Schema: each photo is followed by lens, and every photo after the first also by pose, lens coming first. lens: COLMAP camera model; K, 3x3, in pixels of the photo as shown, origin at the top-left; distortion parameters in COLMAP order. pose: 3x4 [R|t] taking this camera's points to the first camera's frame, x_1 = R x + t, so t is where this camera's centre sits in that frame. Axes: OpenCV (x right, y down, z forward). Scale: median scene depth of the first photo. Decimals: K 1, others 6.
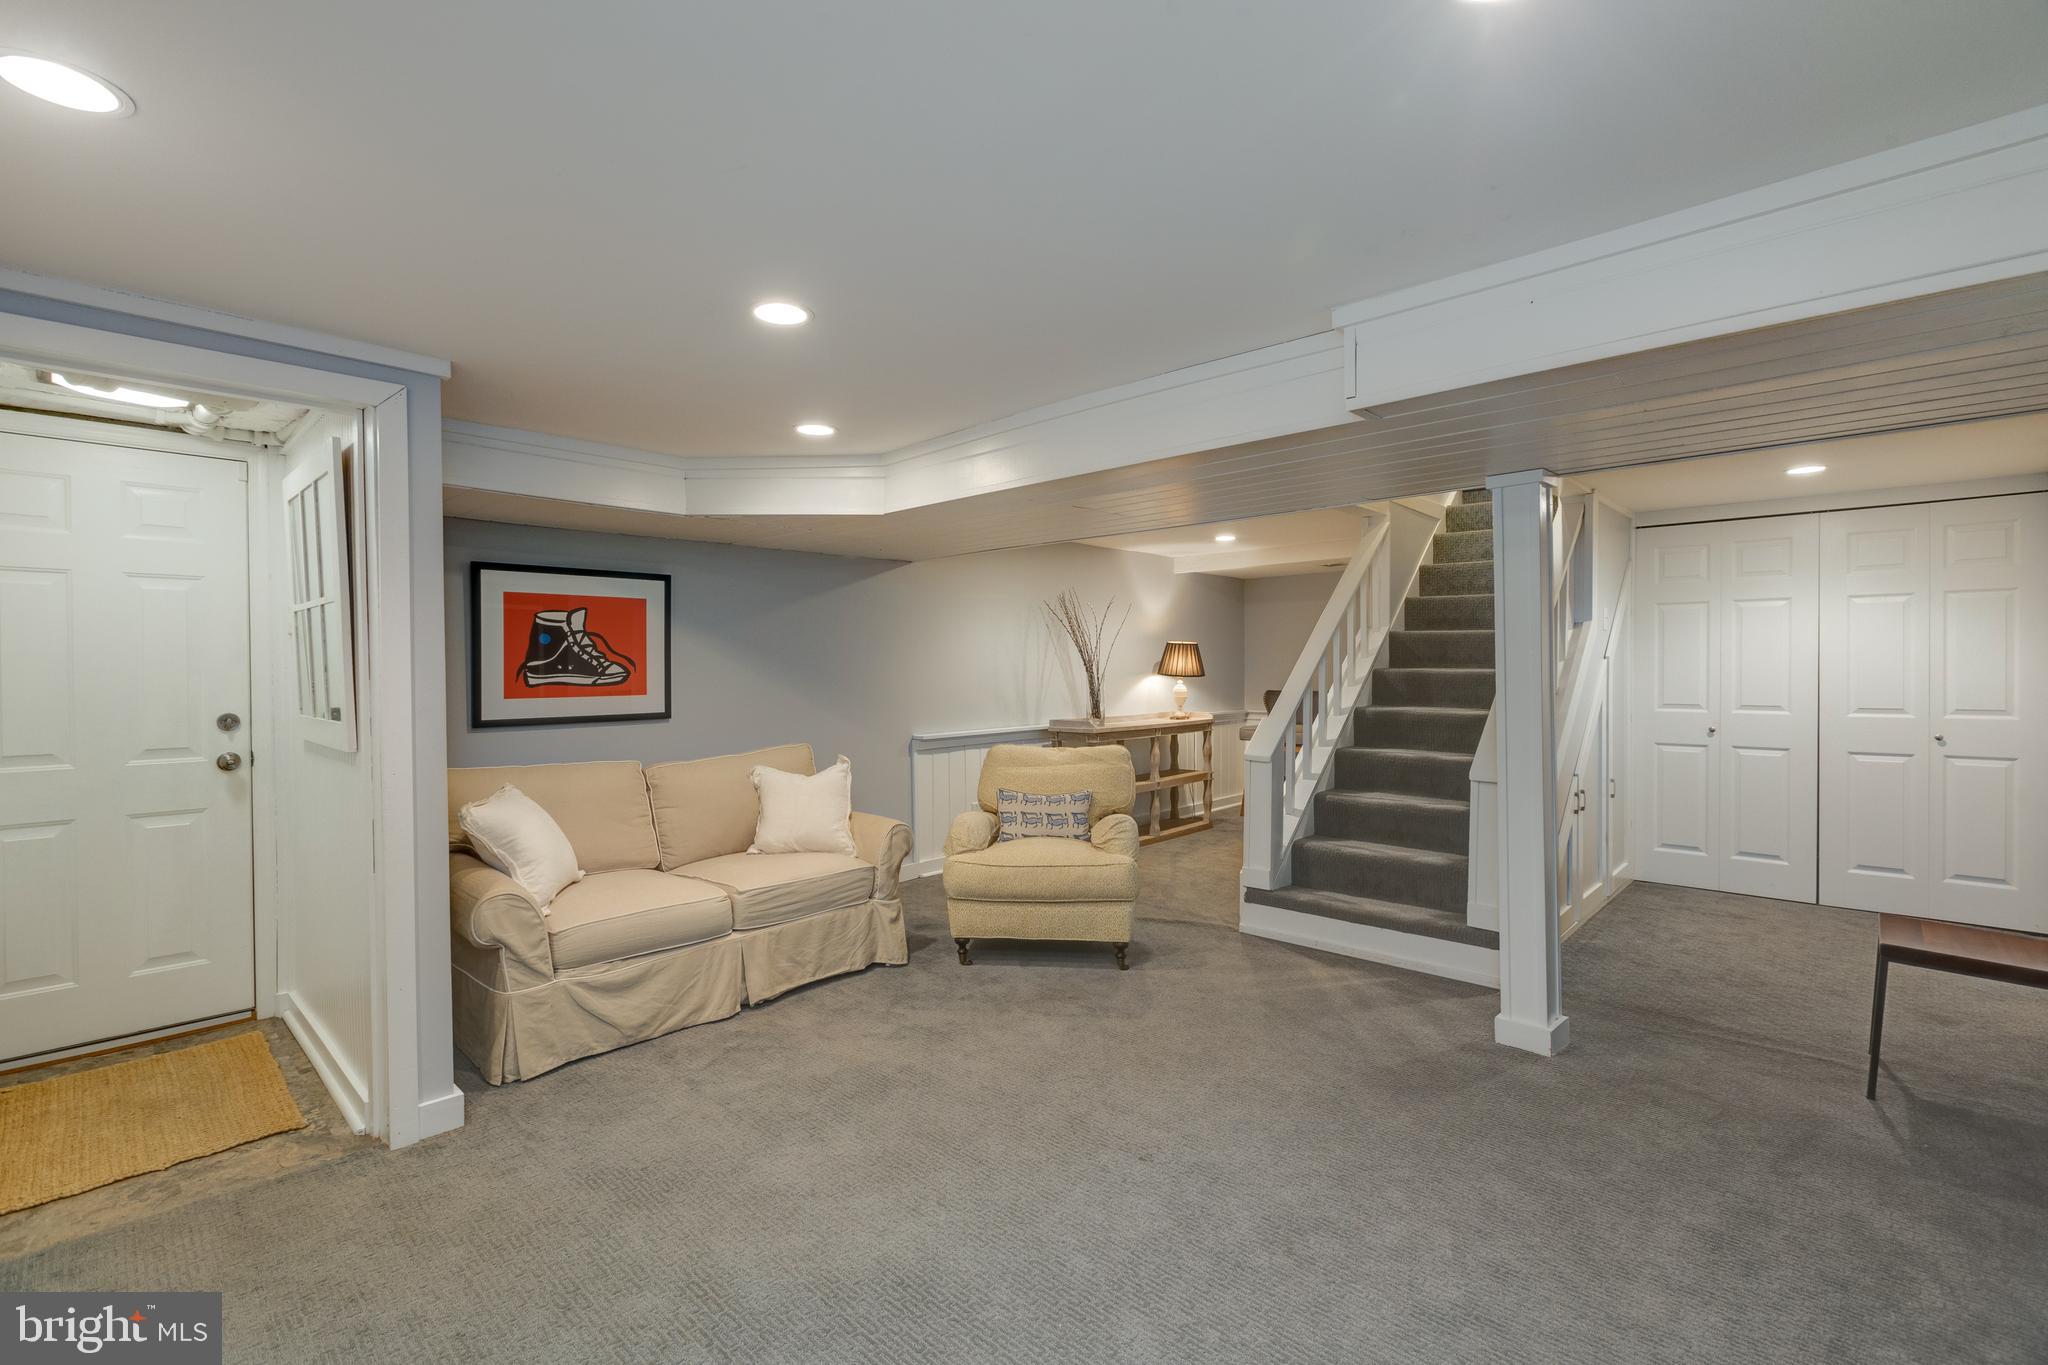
lens RADIAL K [[912.4, 0, 1020.5], [0, 912.4, 679.5], [0, 0, 1]] dist [-0.000246, 0.000040]
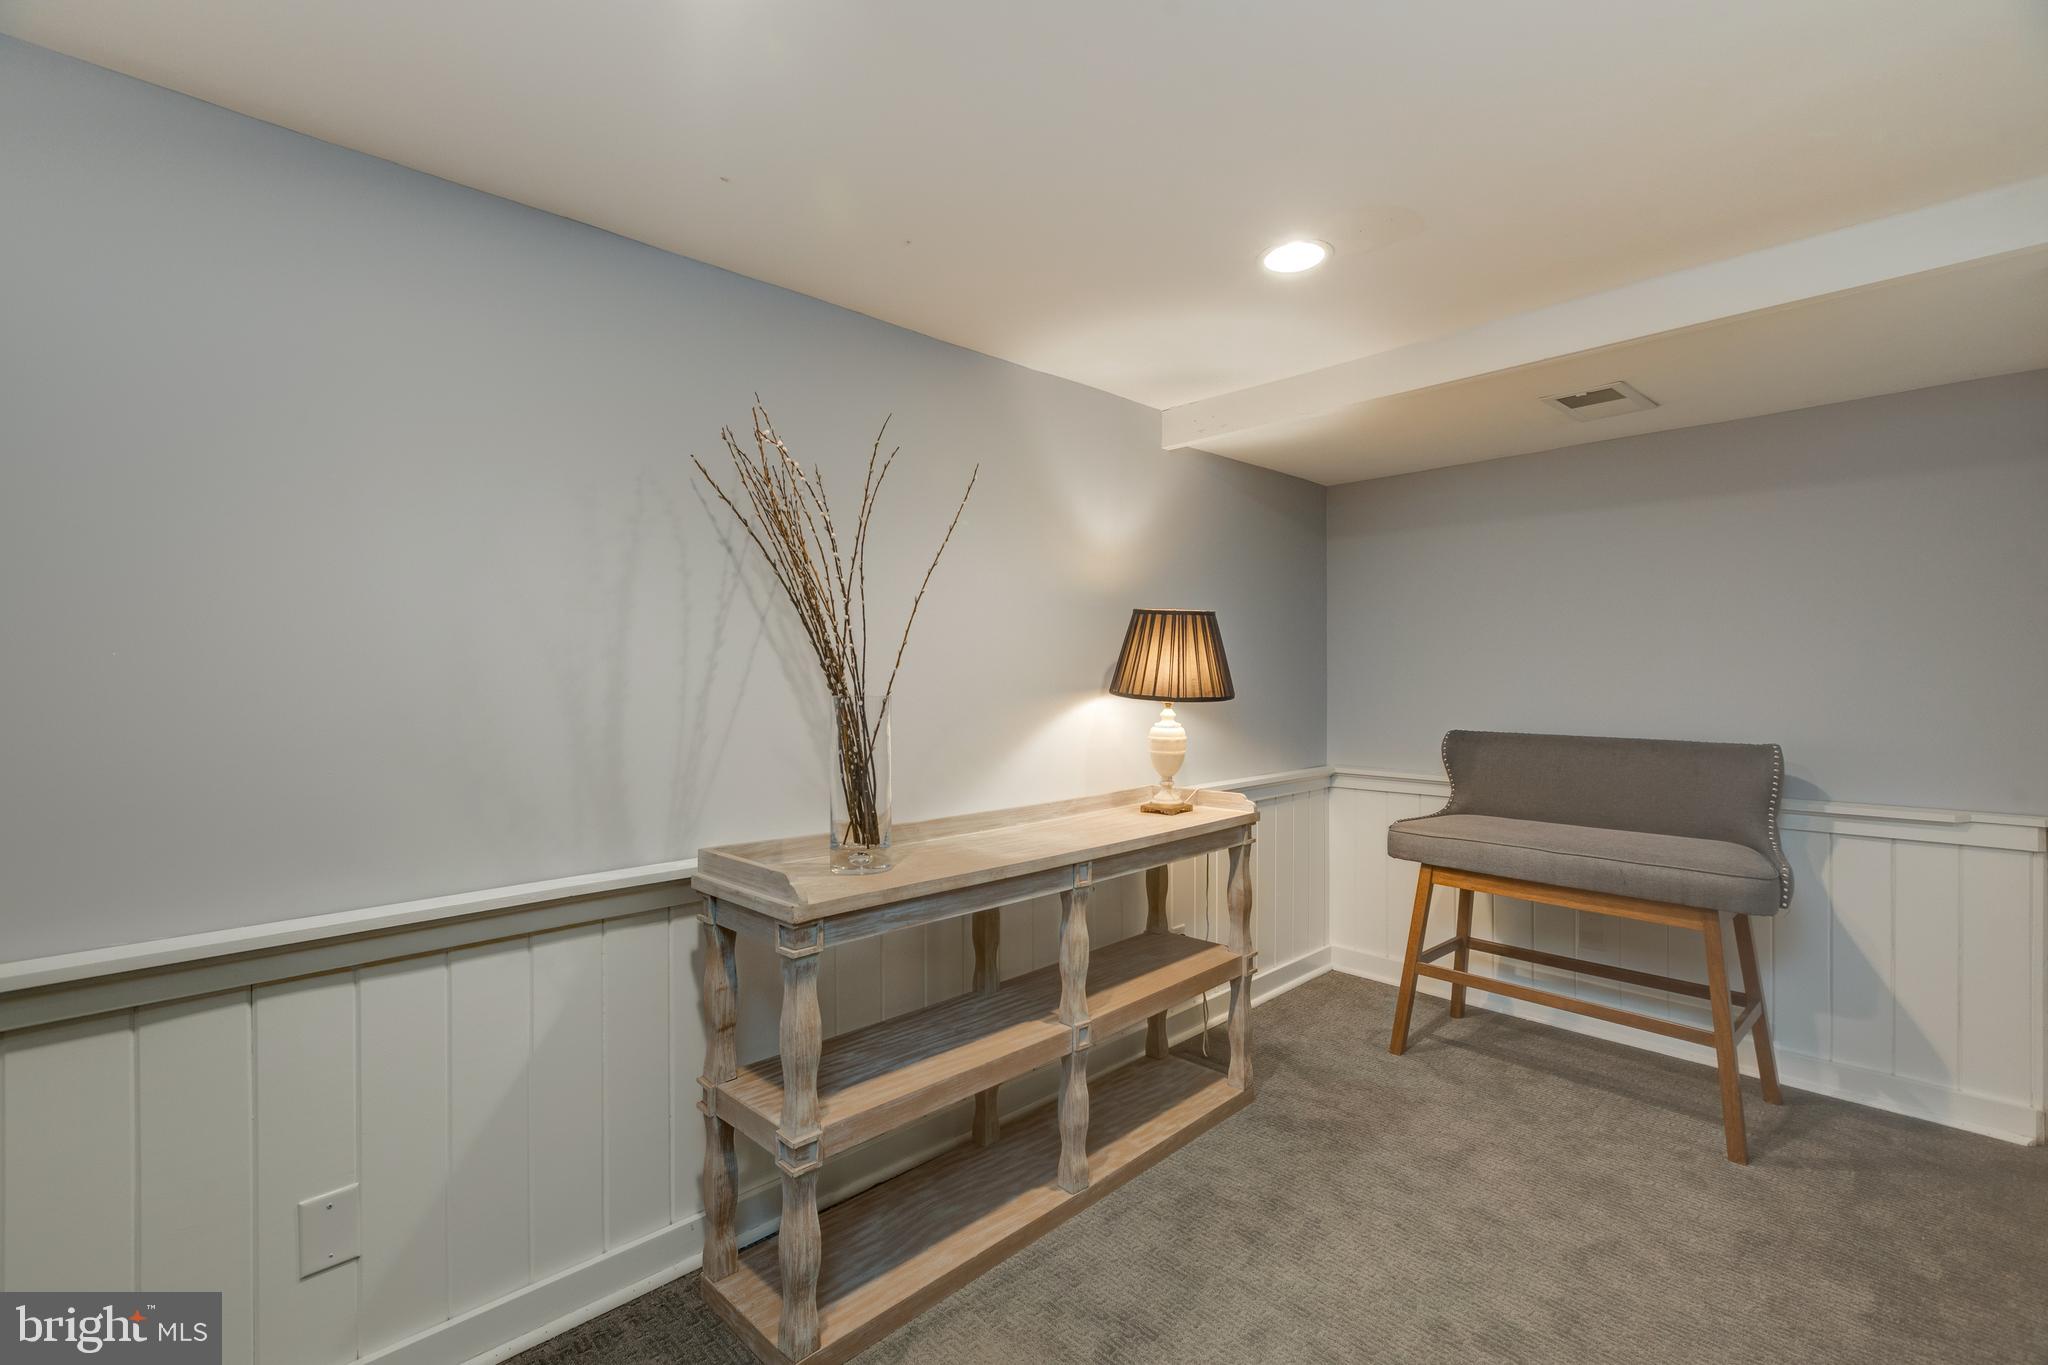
lens RADIAL K [[912.4, 0, 1027.2], [0, 912.4, 680.5], [0, 0, 1]] dist [-0.000246, 0.000040]
pose [[0.999012, -0.000093, -0.044440, 0.133385], [-0.000311, 0.999959, -0.009081, -0.007740], [0.044439, 0.009086, 0.998971, 0.618715]]
